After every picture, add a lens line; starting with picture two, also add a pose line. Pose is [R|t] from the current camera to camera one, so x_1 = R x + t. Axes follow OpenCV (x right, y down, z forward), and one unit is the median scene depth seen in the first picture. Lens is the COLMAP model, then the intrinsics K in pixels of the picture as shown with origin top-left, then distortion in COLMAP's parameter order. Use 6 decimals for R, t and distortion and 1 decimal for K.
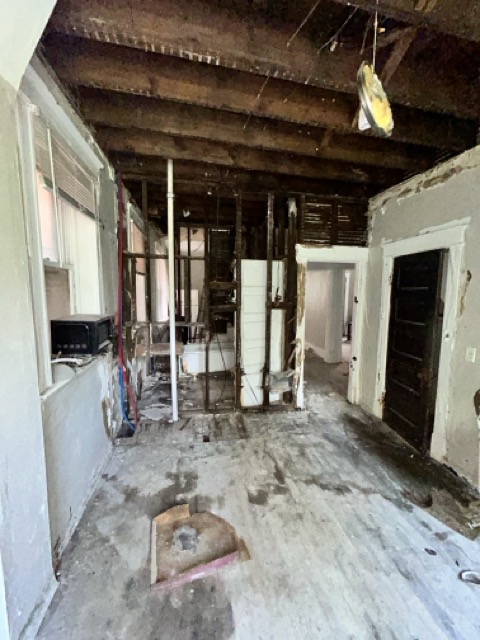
lens RADIAL K [[261.5, 0, 239.9], [0, 261.5, 318.9], [0, 0, 1]] dist [-0.001325, 0.001255]
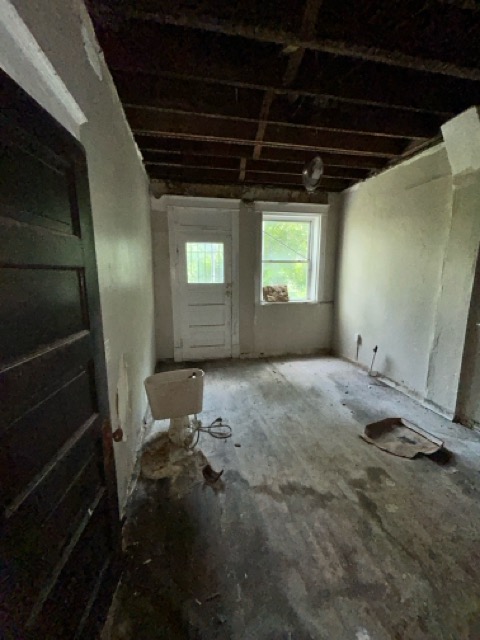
lens RADIAL K [[261.5, 0, 239.6], [0, 261.5, 318.4], [0, 0, 1]] dist [-0.001325, 0.001255]
pose [[-0.999616, 0.005880, -0.027070, 0.551774], [-0.001946, 0.959892, 0.280364, -0.133339], [0.027633, 0.280309, -0.959512, 1.600079]]
